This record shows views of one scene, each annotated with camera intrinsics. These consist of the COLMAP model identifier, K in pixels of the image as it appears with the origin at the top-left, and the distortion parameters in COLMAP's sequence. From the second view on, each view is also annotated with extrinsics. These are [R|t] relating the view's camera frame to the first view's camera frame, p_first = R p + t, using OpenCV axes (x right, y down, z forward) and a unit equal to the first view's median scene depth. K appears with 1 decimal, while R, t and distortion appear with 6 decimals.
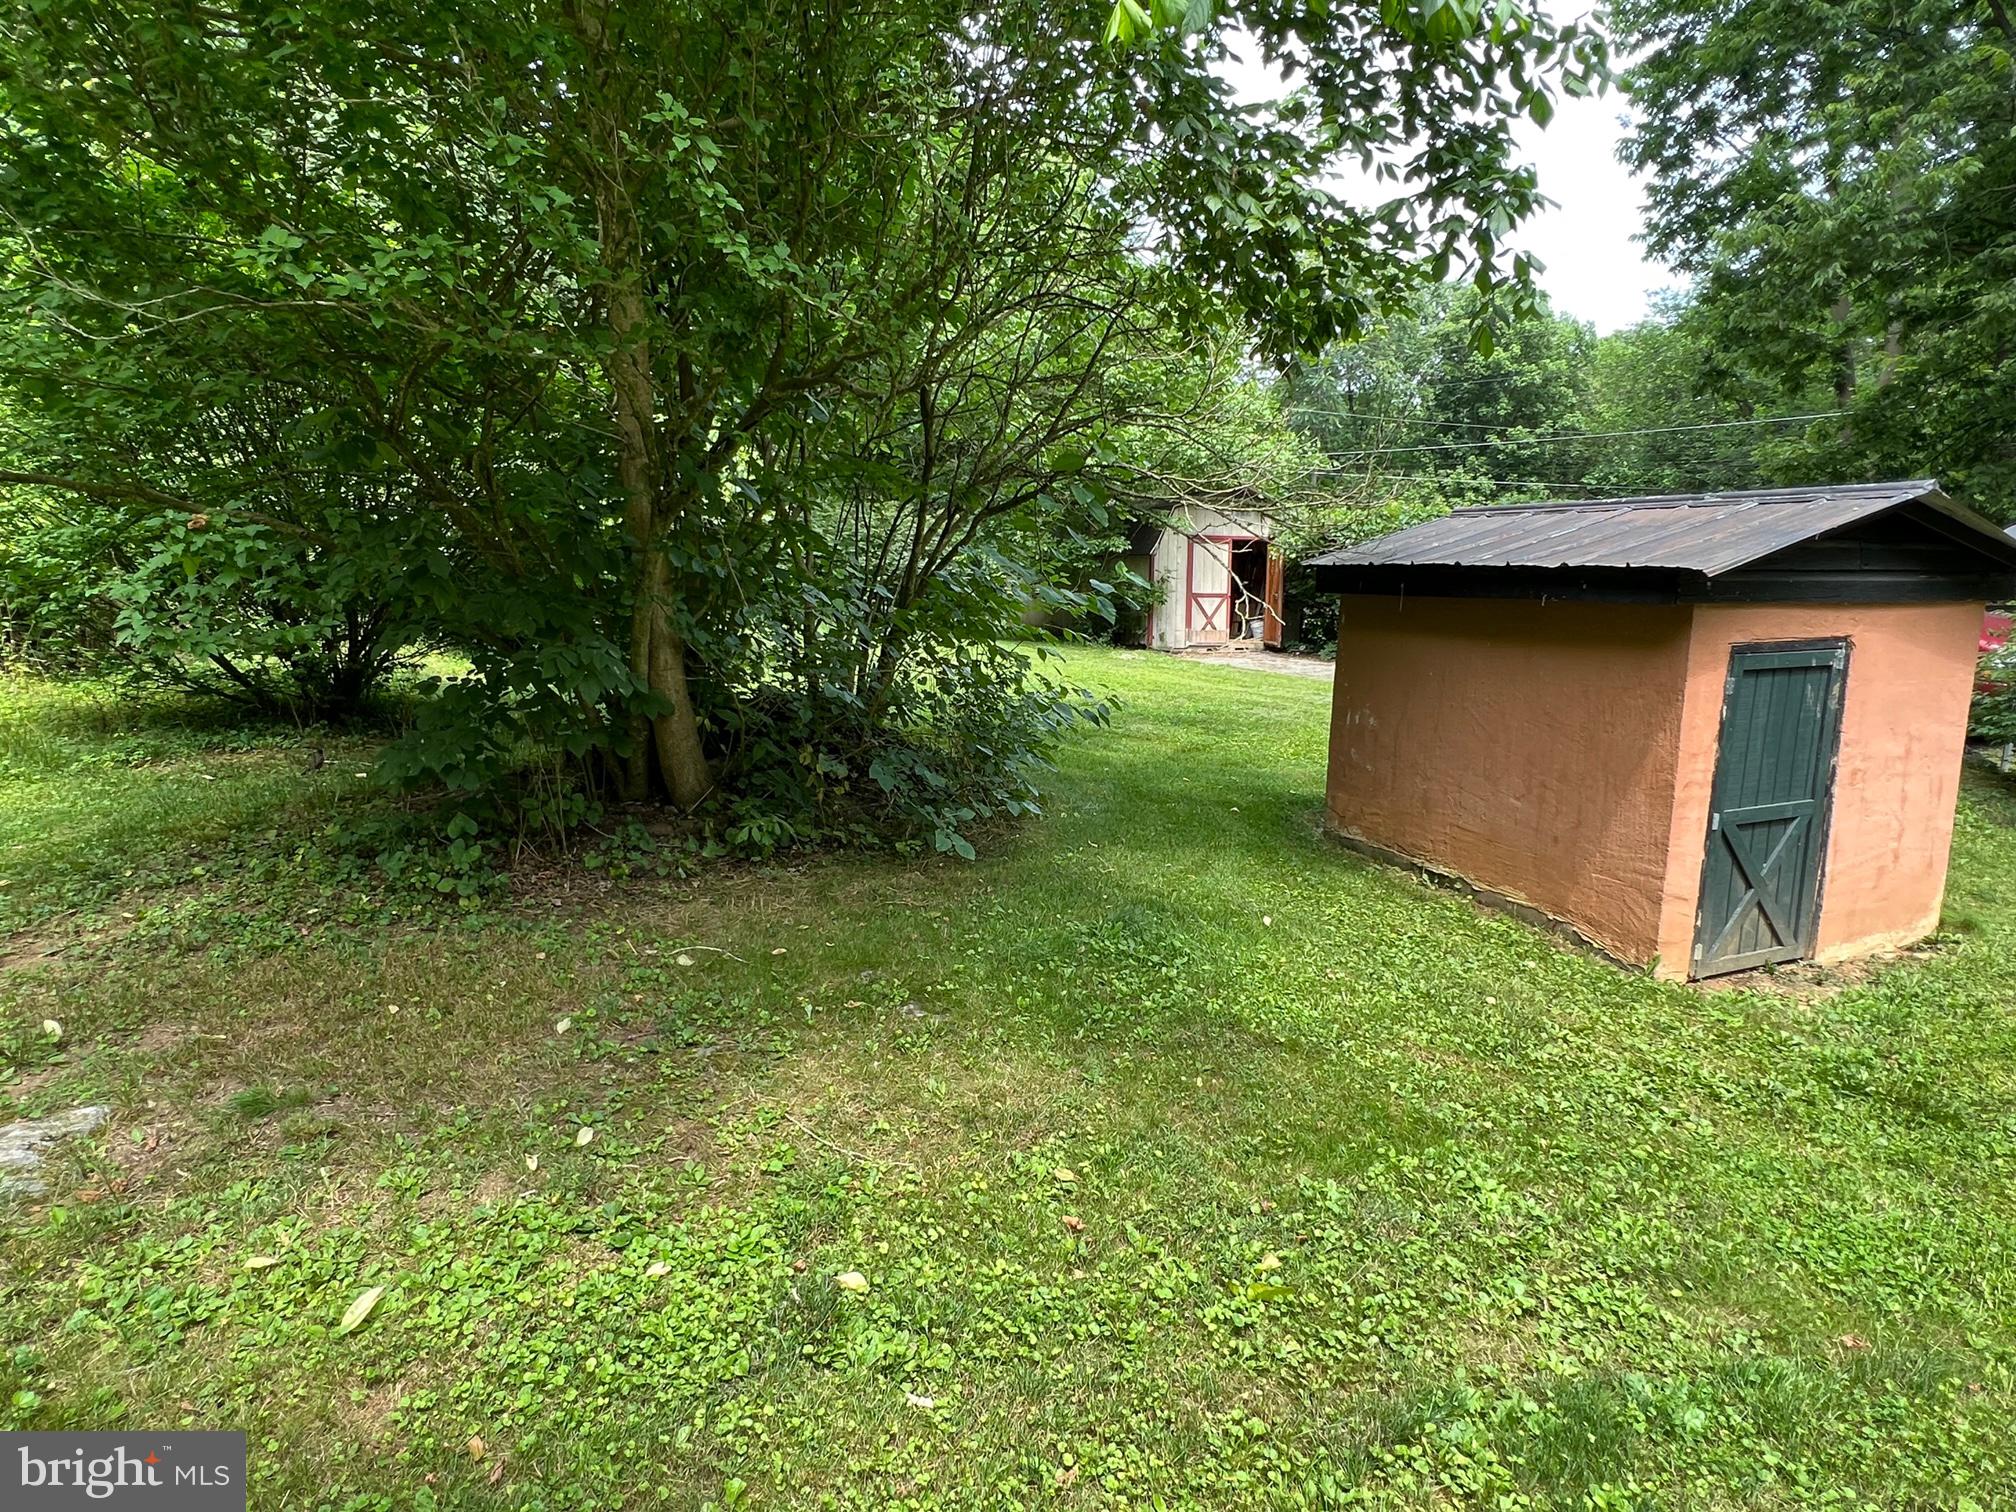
lens RADIAL K [[1120.4, 0, 994.1], [0, 1120.4, 748.1], [0, 0, 1]] dist [-0.002355, -0.001091]
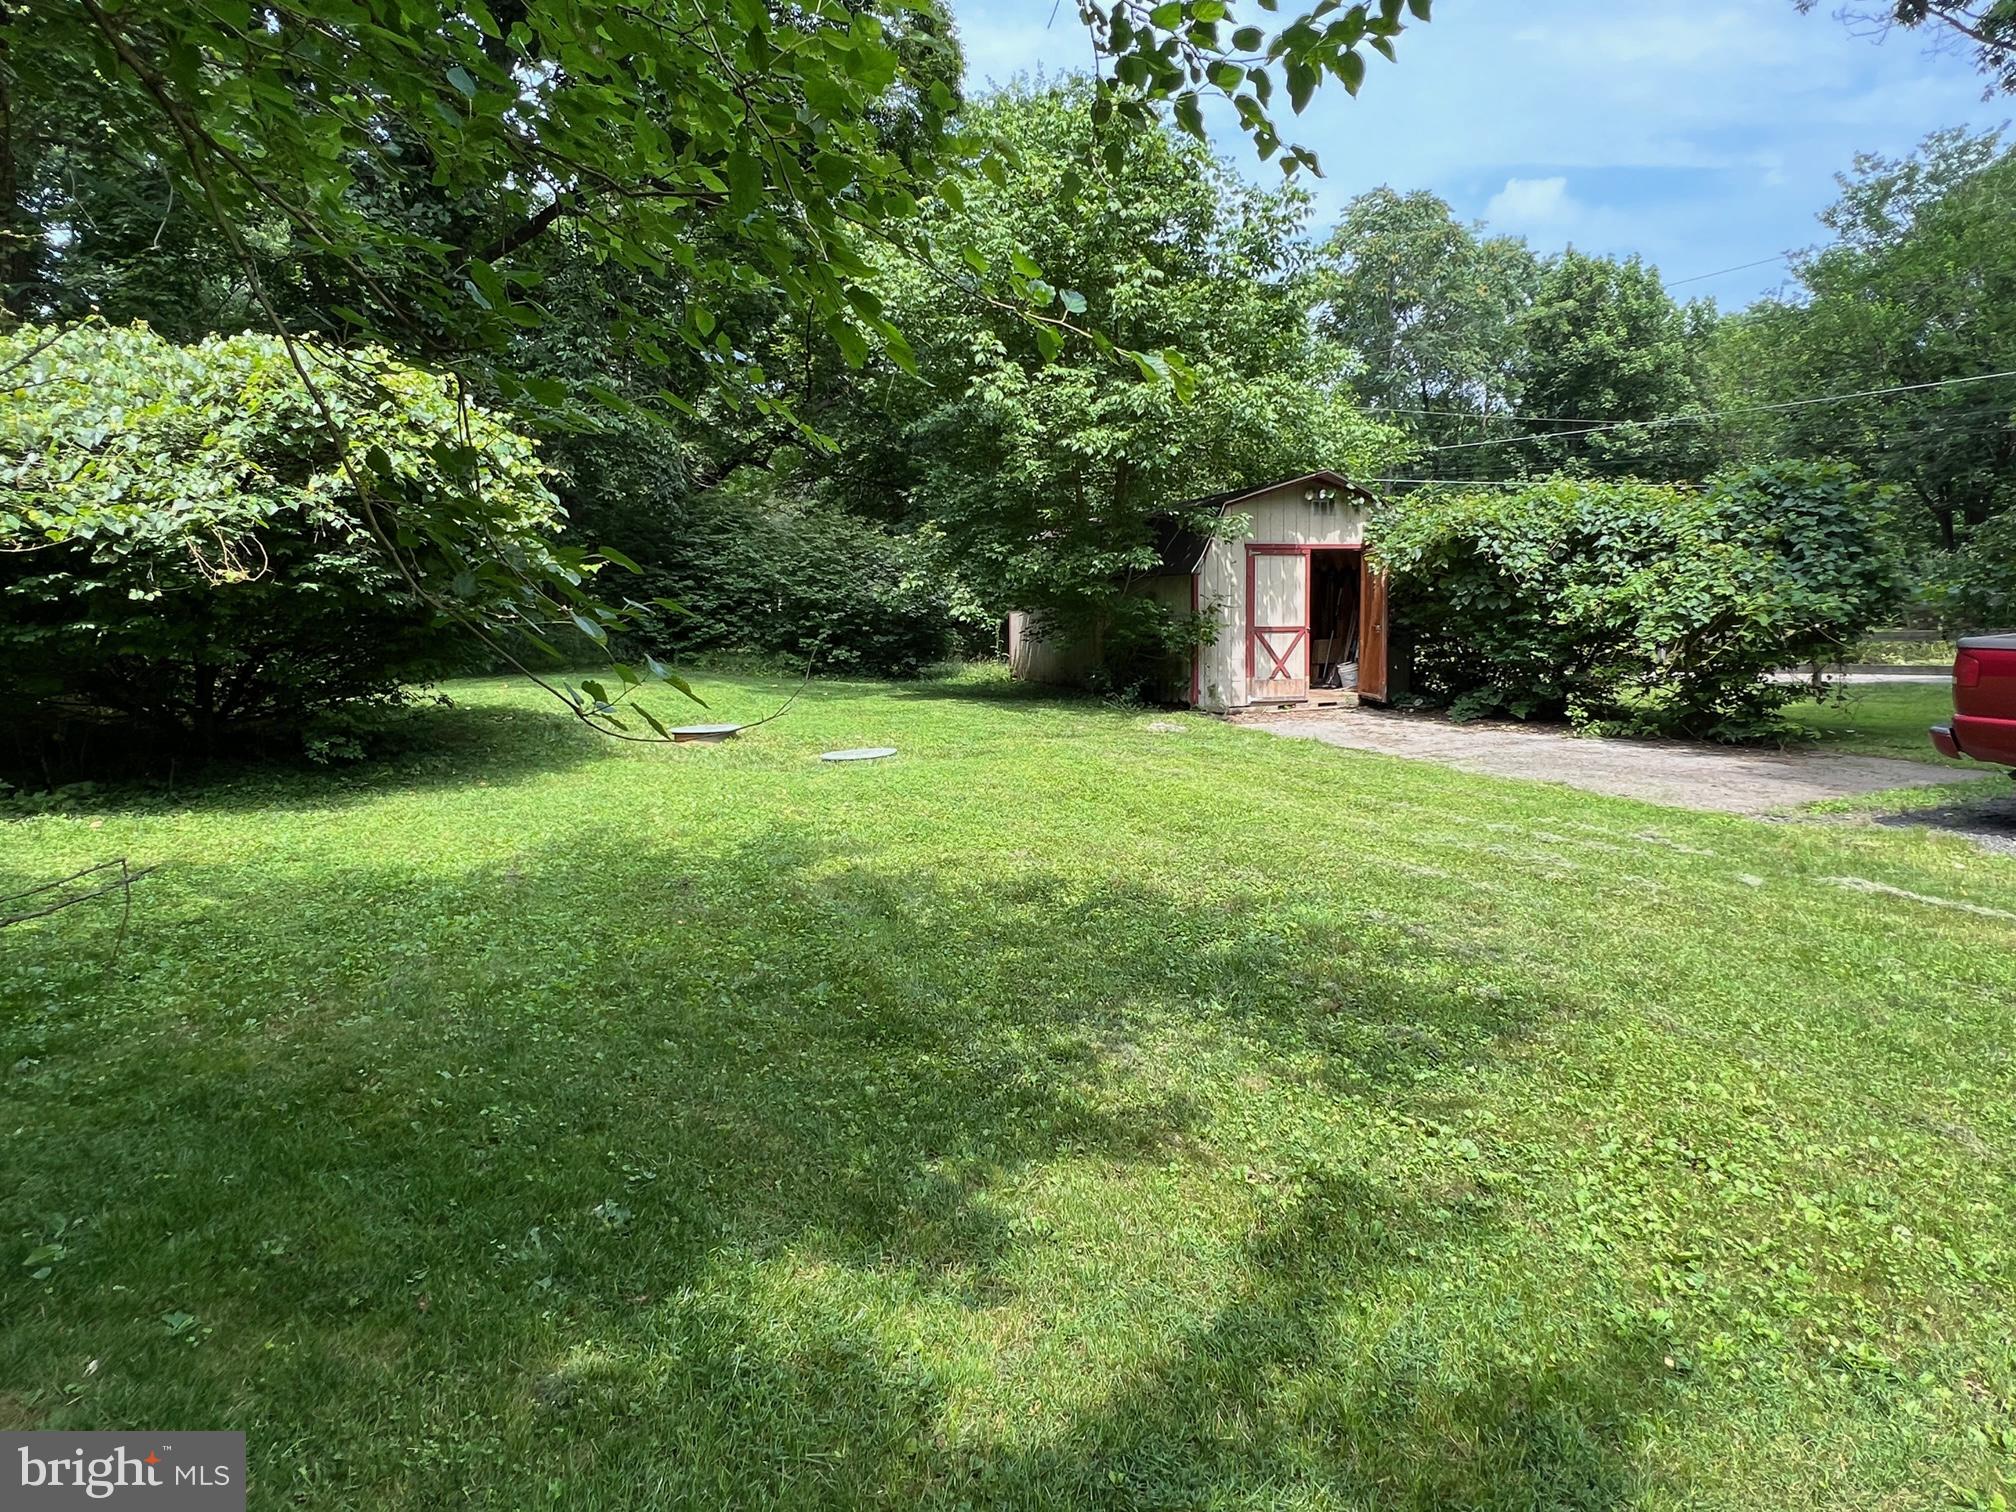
lens RADIAL K [[1120.4, 0, 994.1], [0, 1120.4, 748.1], [0, 0, 1]] dist [-0.002355, -0.001091]
pose [[0.998417, -0.018656, -0.053062, 0.050347], [0.017195, 0.999464, -0.027869, -0.046166], [0.053553, 0.026912, 0.998202, 0.296065]]
